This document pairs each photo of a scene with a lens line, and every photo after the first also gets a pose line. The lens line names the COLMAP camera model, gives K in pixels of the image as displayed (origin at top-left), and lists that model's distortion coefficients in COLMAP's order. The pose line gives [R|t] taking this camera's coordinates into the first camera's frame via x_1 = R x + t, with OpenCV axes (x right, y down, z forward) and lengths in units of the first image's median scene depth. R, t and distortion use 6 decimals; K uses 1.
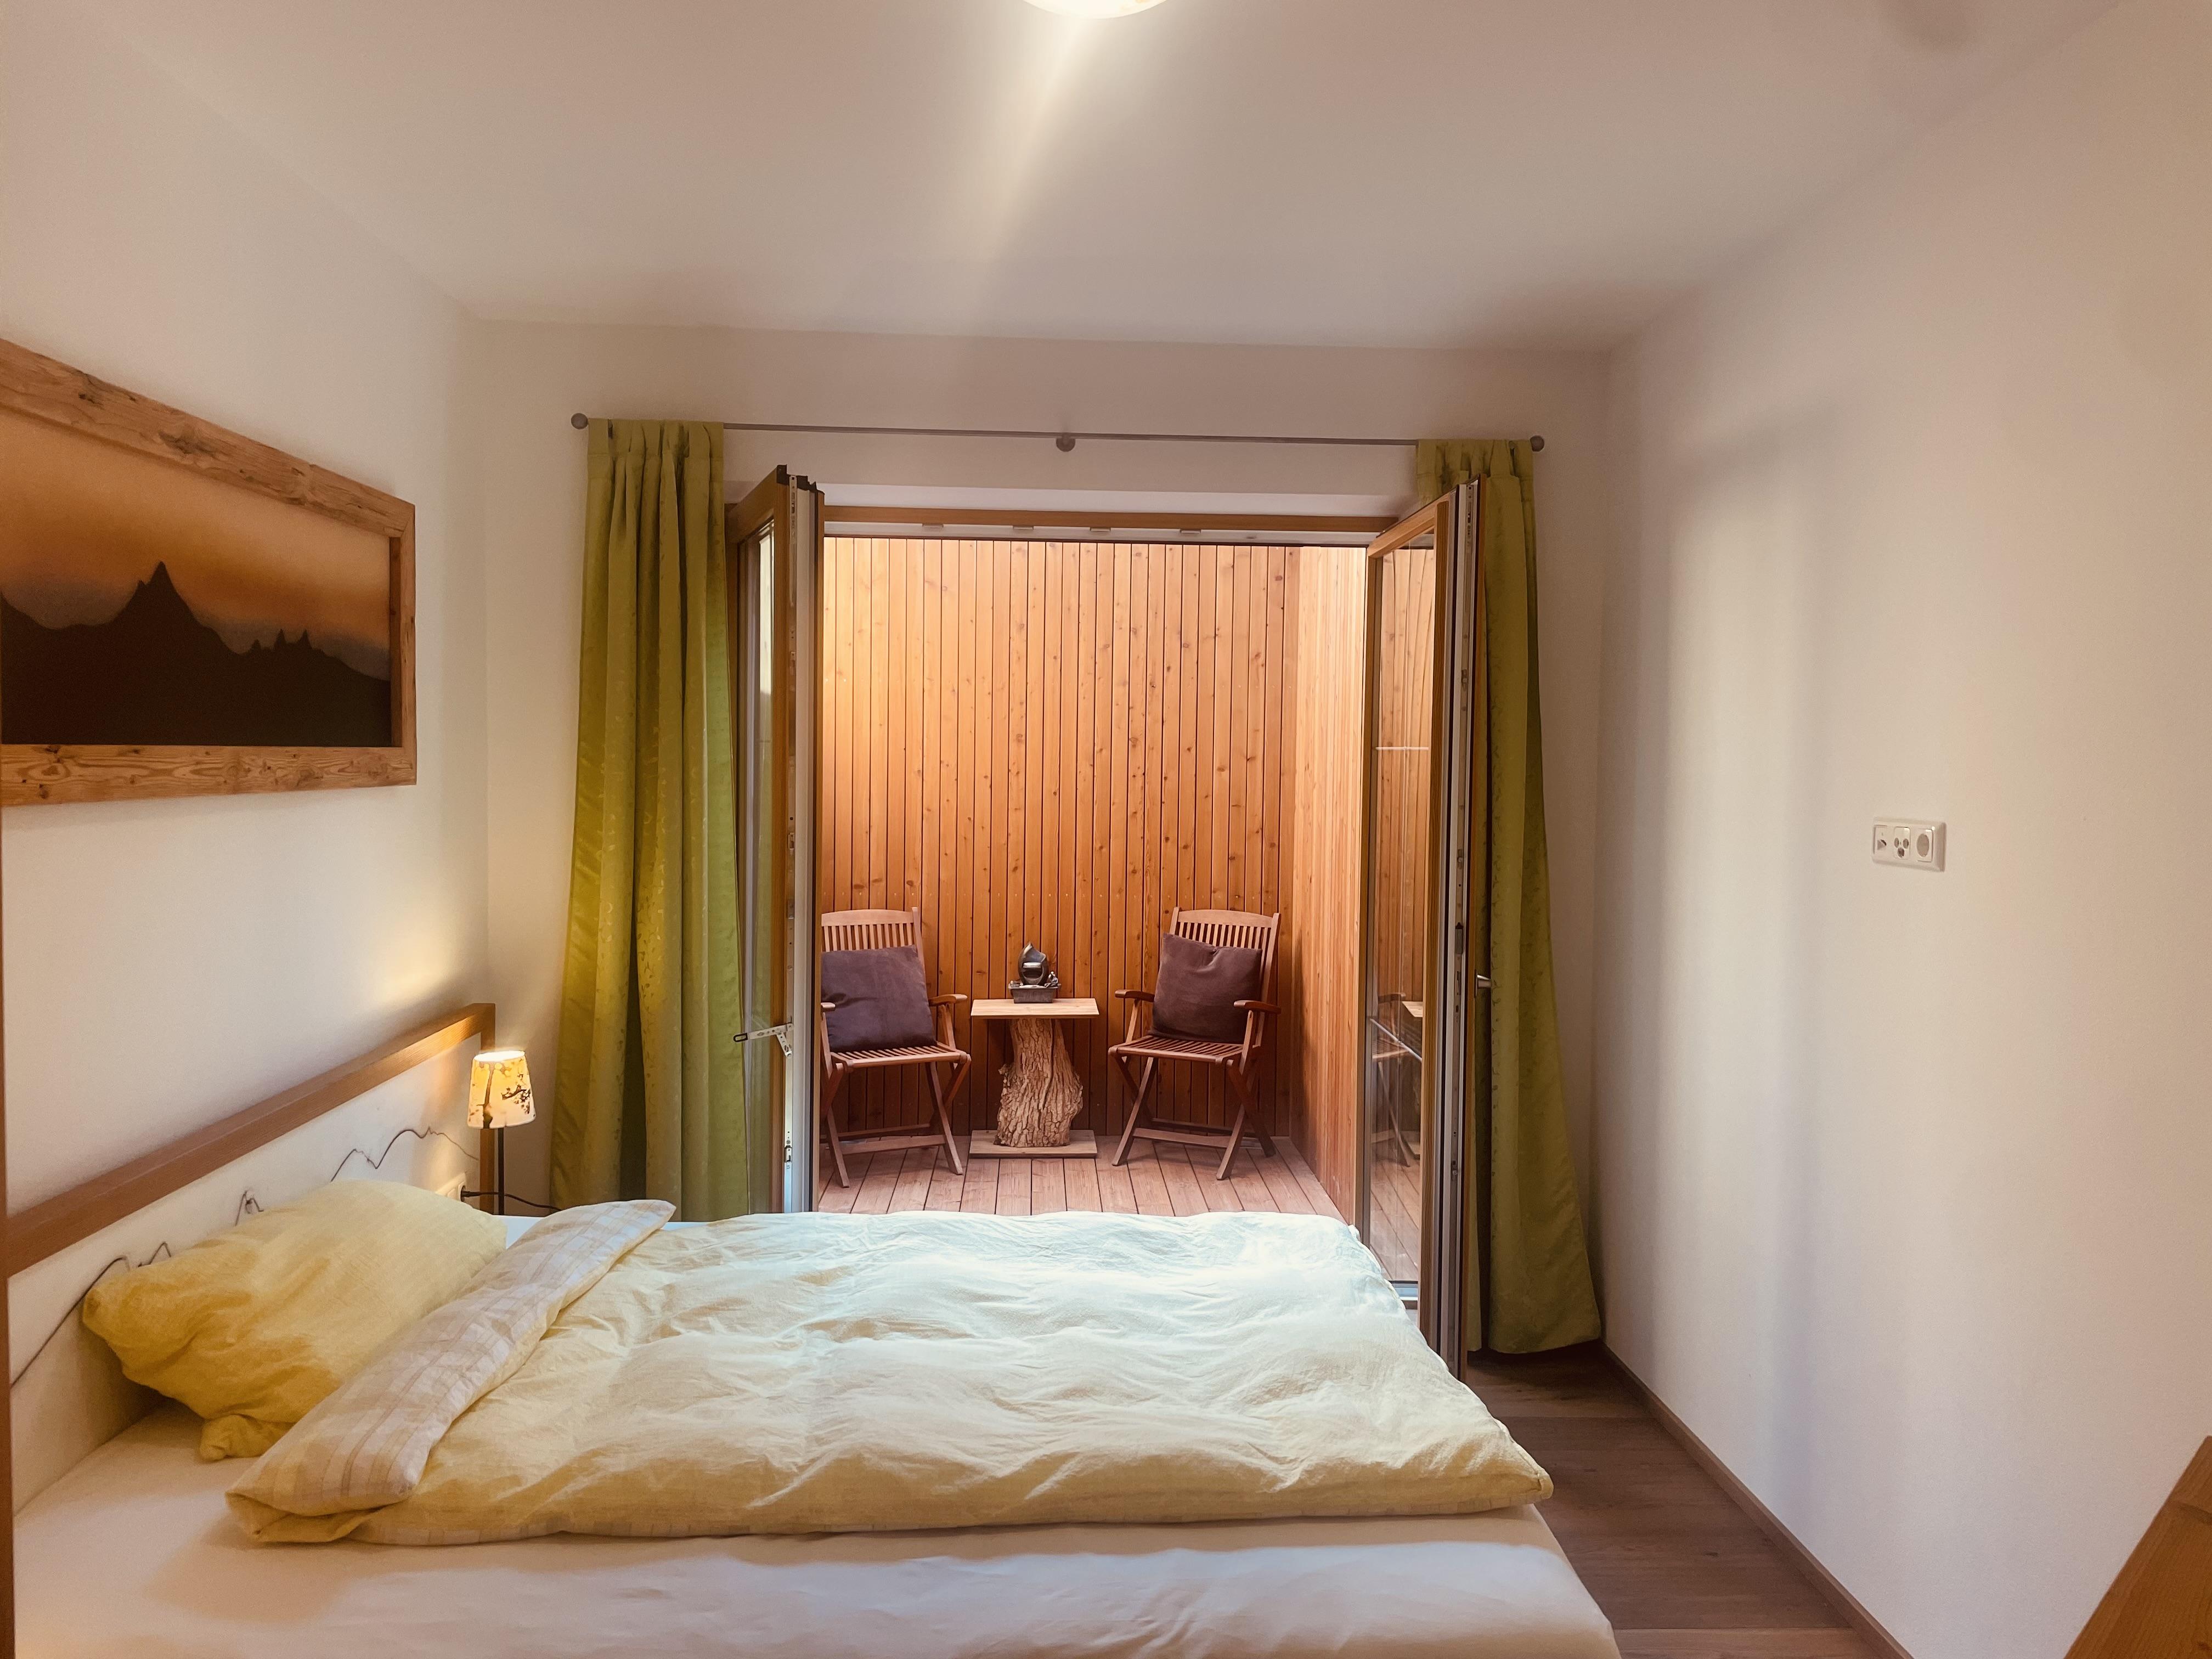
lens RADIAL K [[1698.0, 0, 1106.0], [0, 1698.0, 829.5], [0, 0, 1]] dist [0.127734, -0.191672]
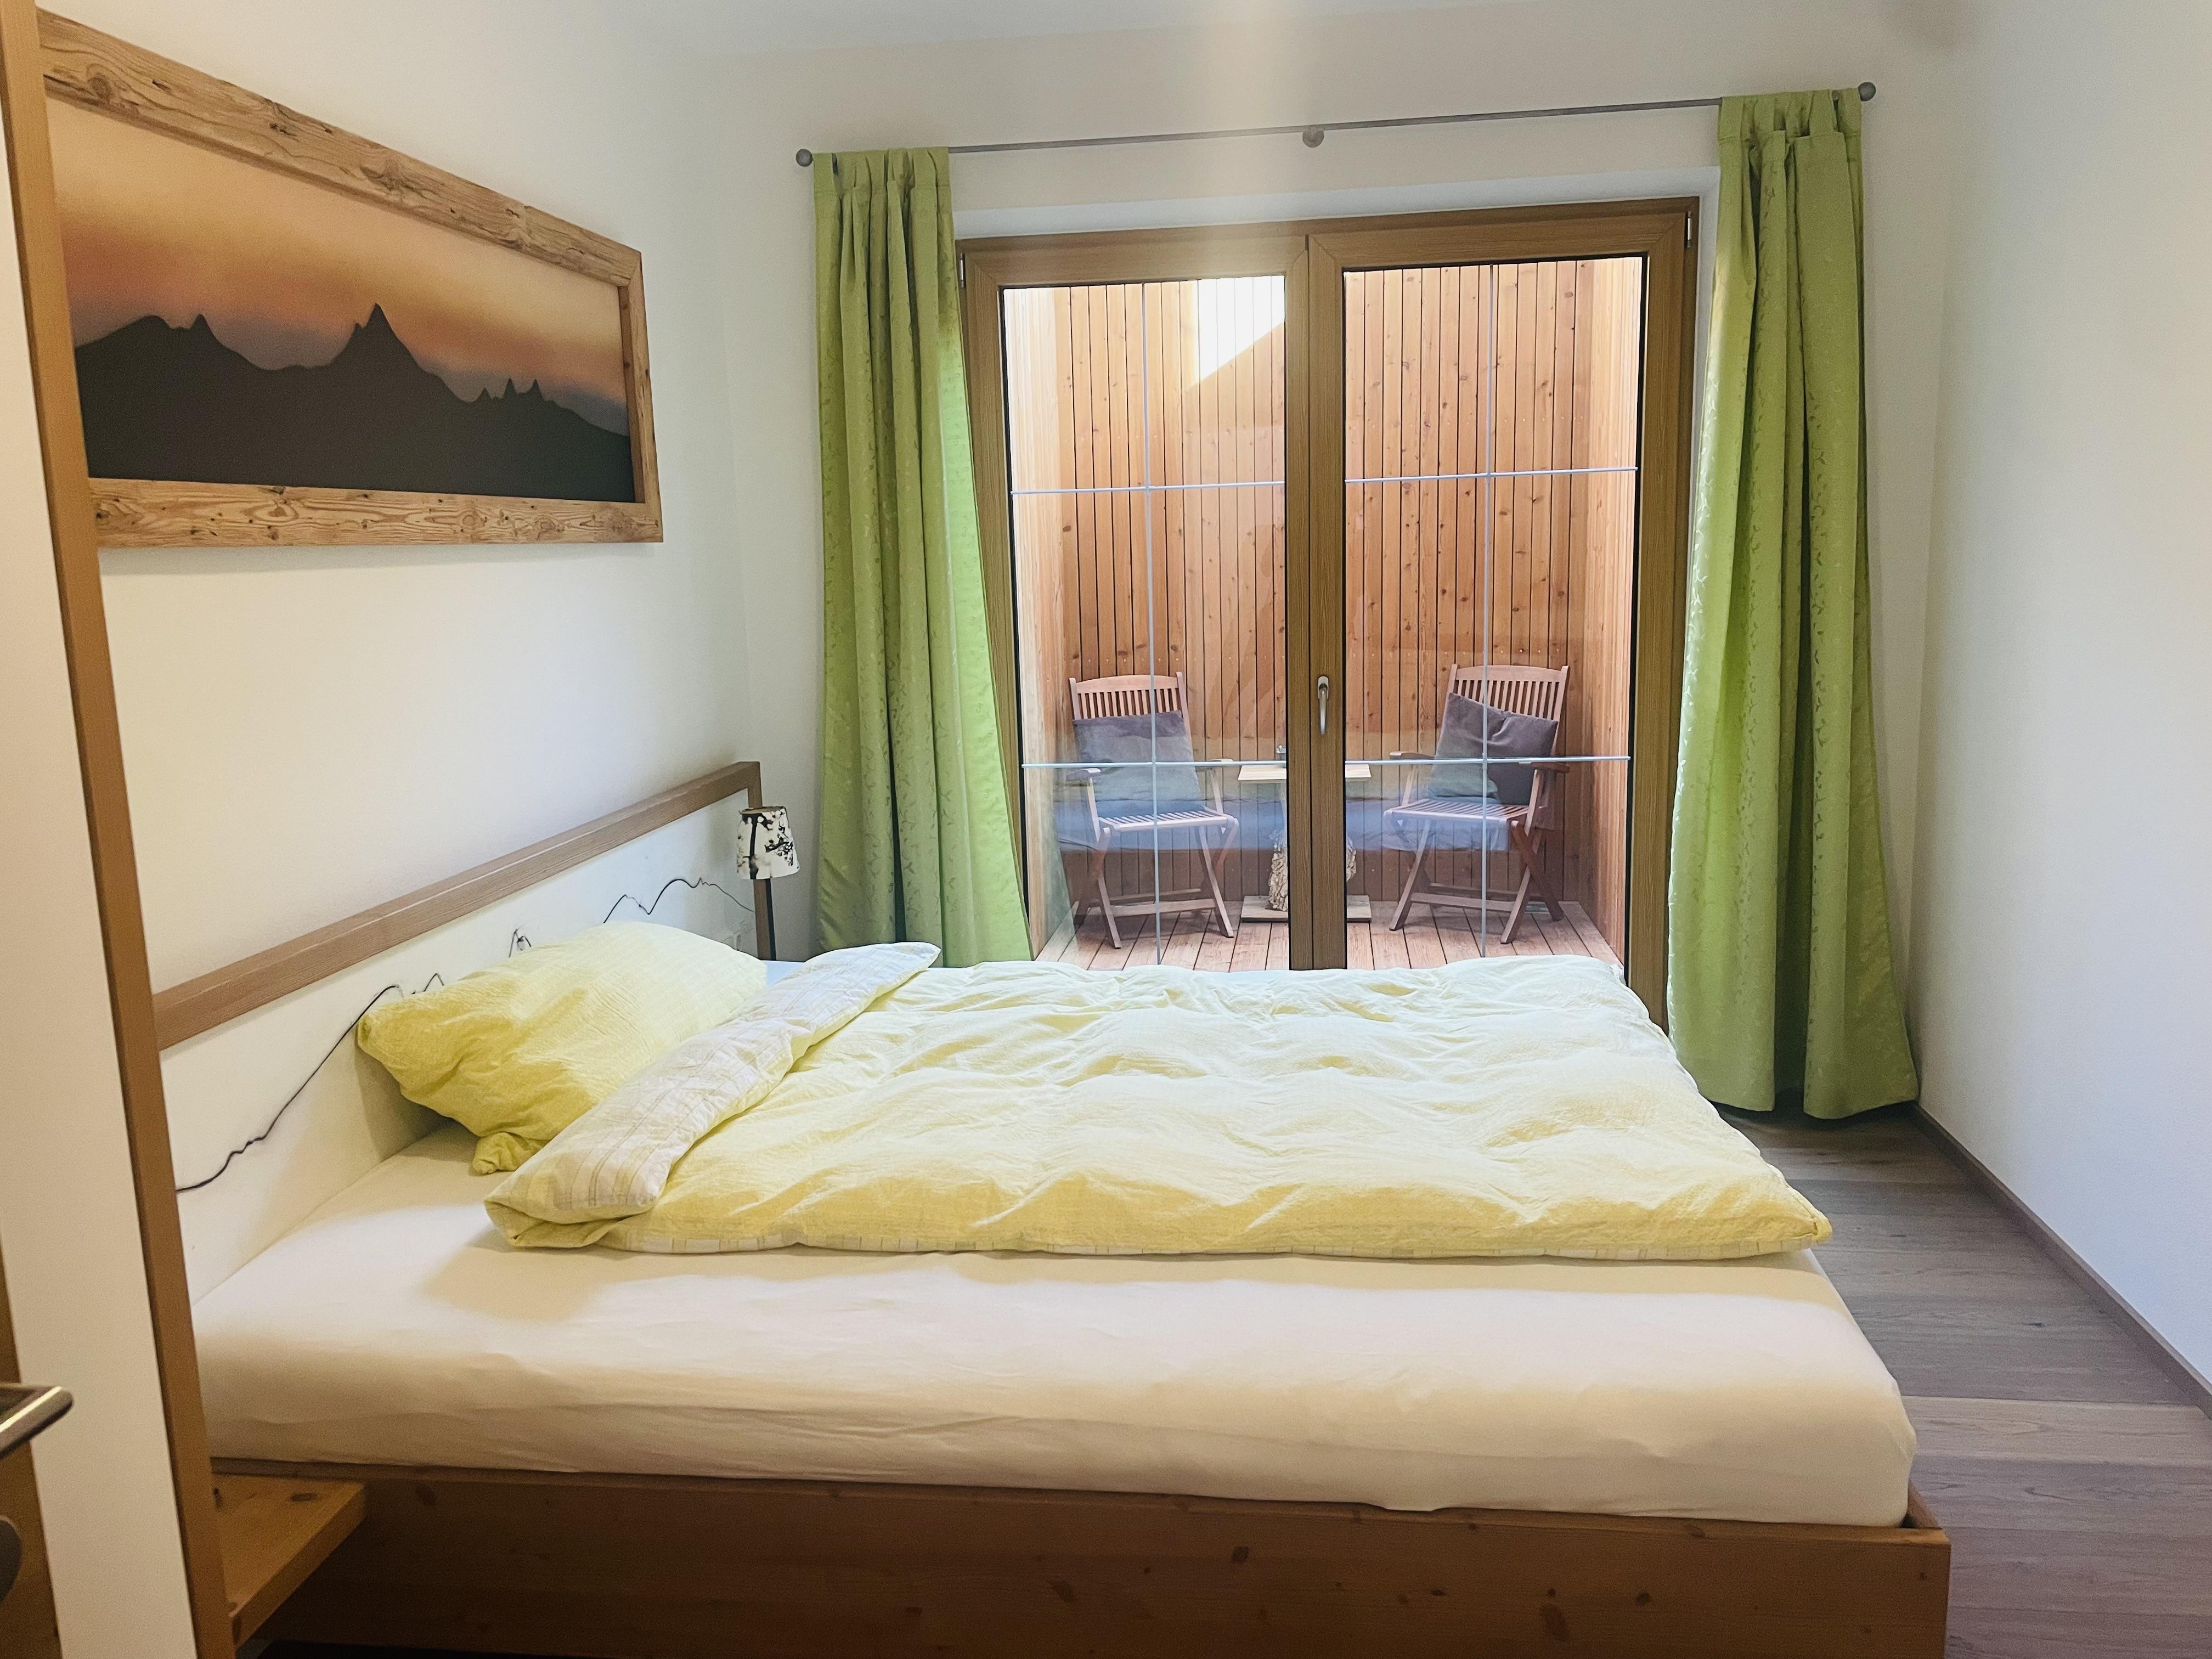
lens RADIAL K [[1698.0, 0, 1106.0], [0, 1698.0, 829.5], [0, 0, 1]] dist [0.127734, -0.191672]
pose [[0.984720, -0.013269, -0.173636, 0.022974], [0.034709, 0.992042, 0.121028, 0.024655], [0.170649, -0.125206, 0.977345, 0.038756]]
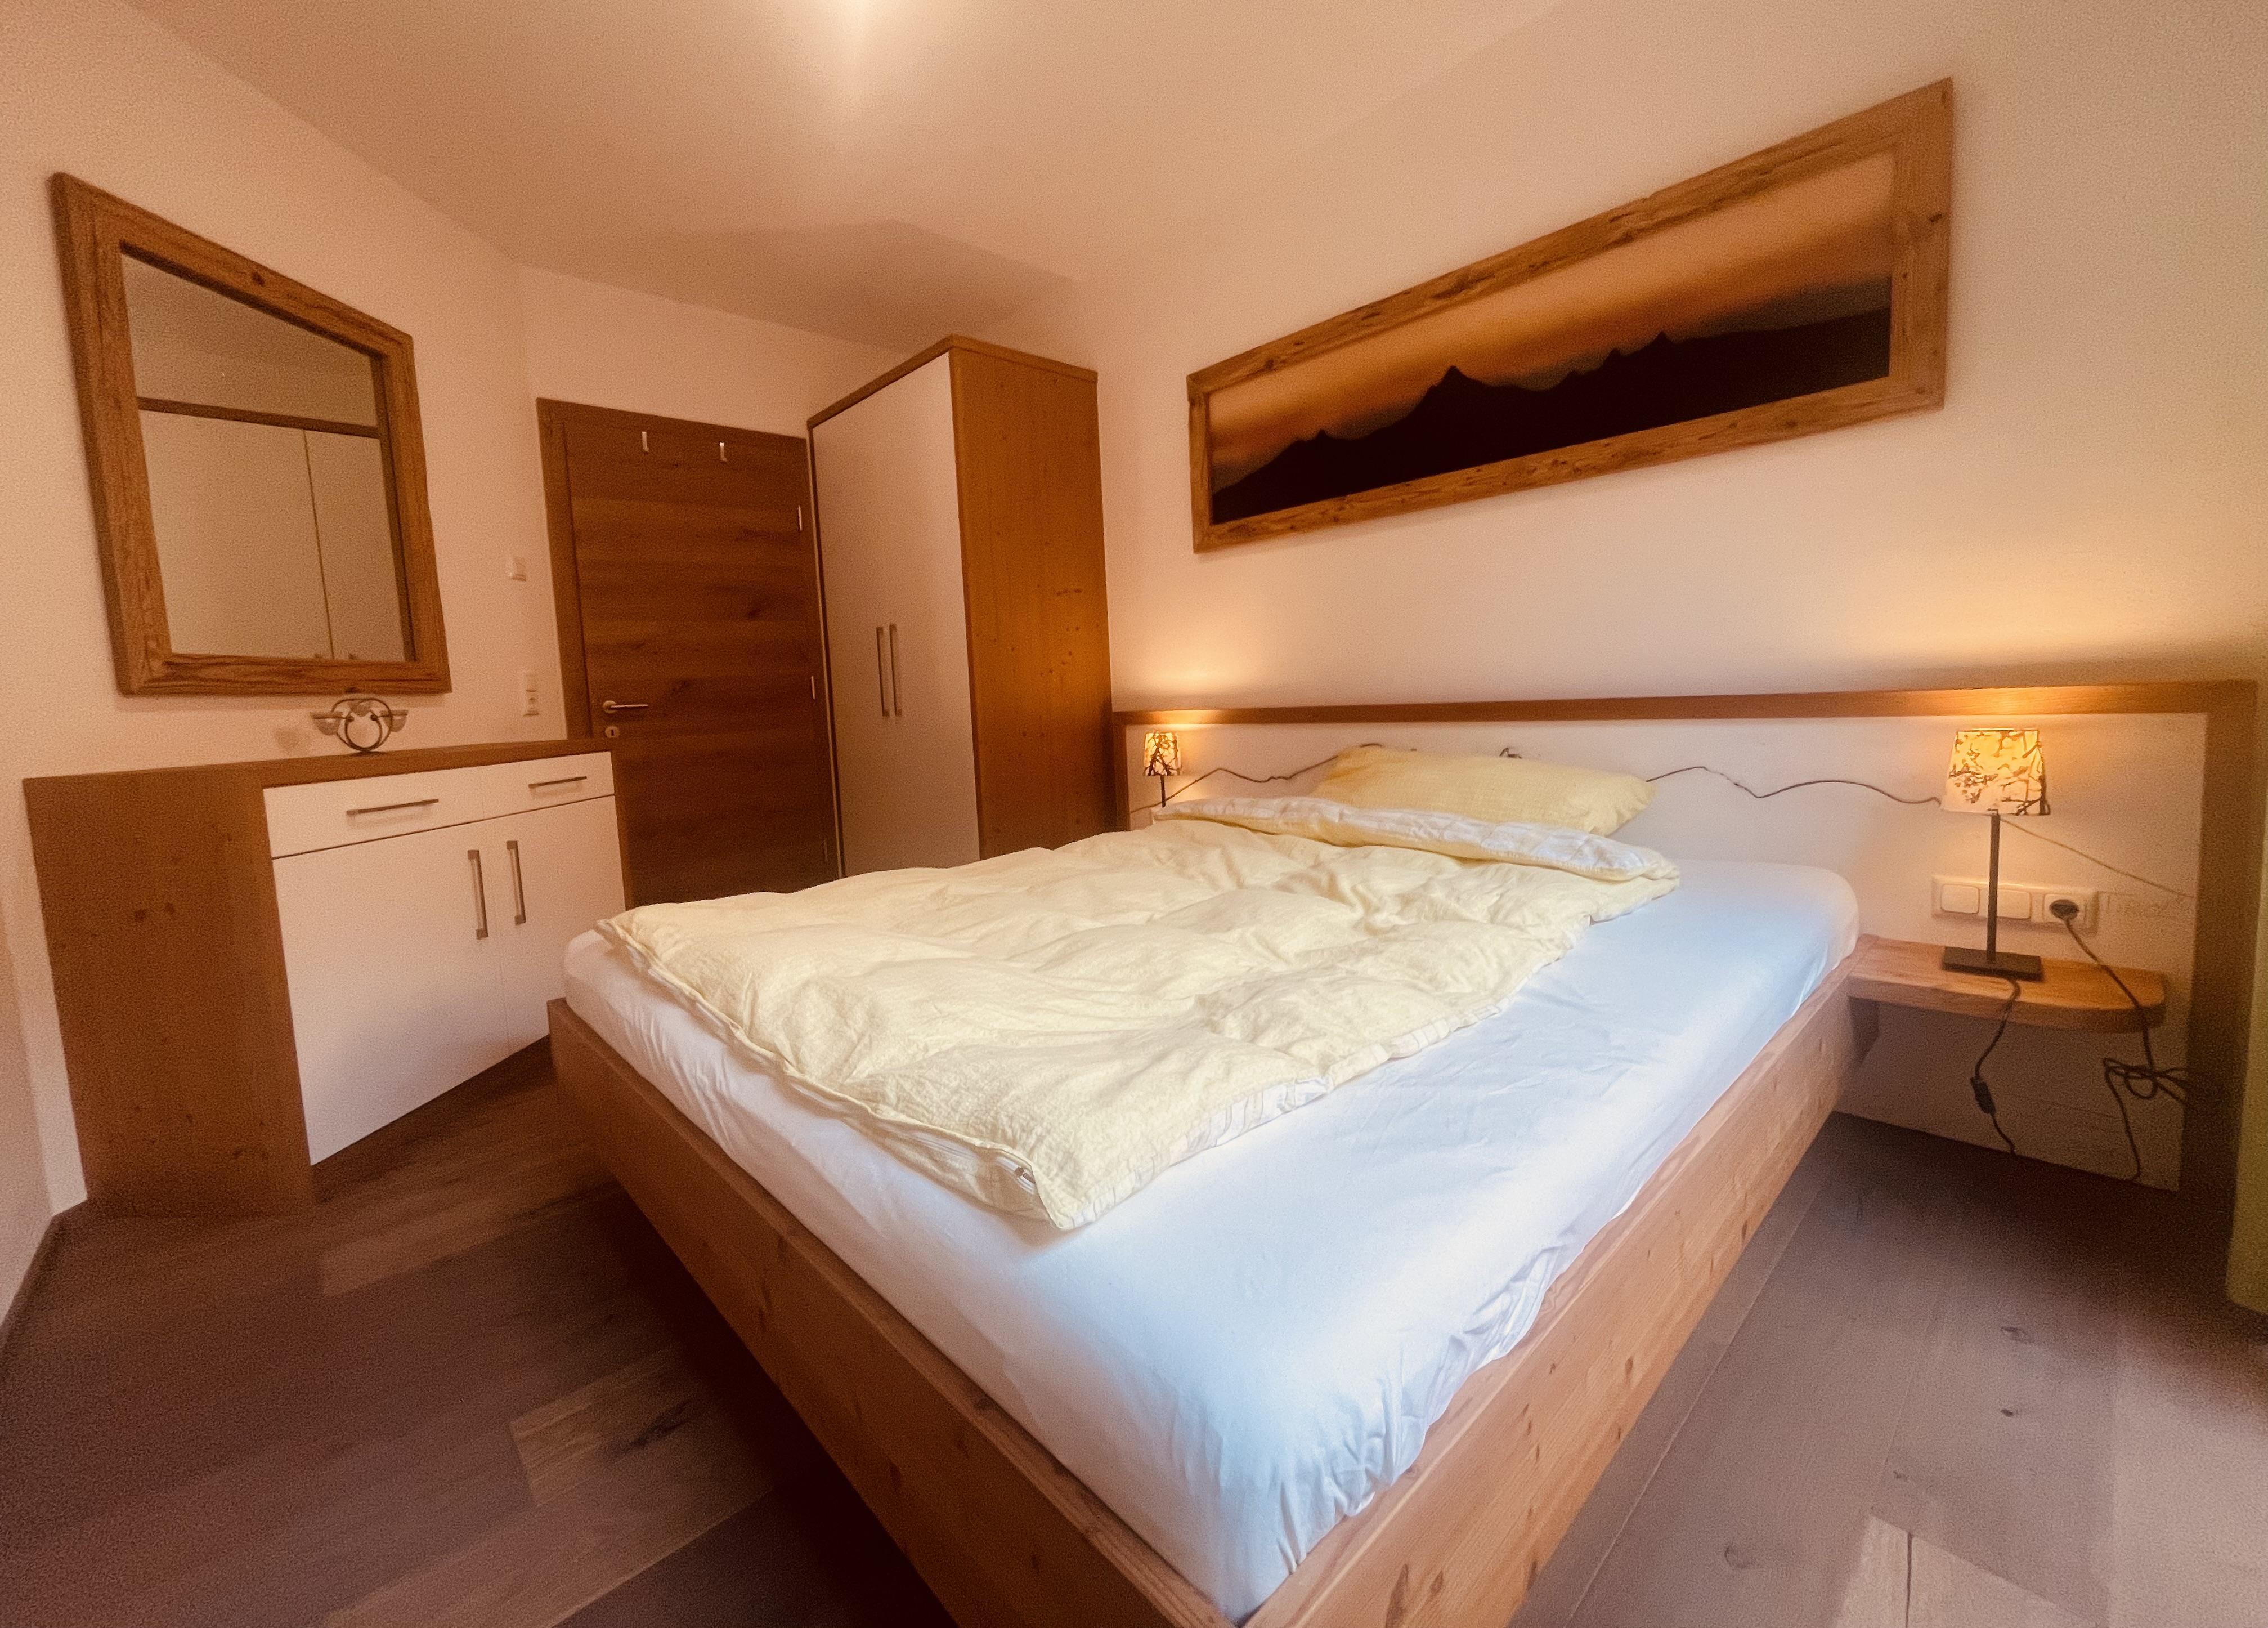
lens RADIAL K [[932.5, 0, 1140.7], [0, 932.5, 778.7], [0, 0, 1]] dist [0.002176, 0.000415]
pose [[-0.757101, 0.078181, -0.648603, 0.212247], [0.002334, 0.993131, 0.116985, 0.093483], [0.653293, 0.087055, -0.752083, 0.976626]]
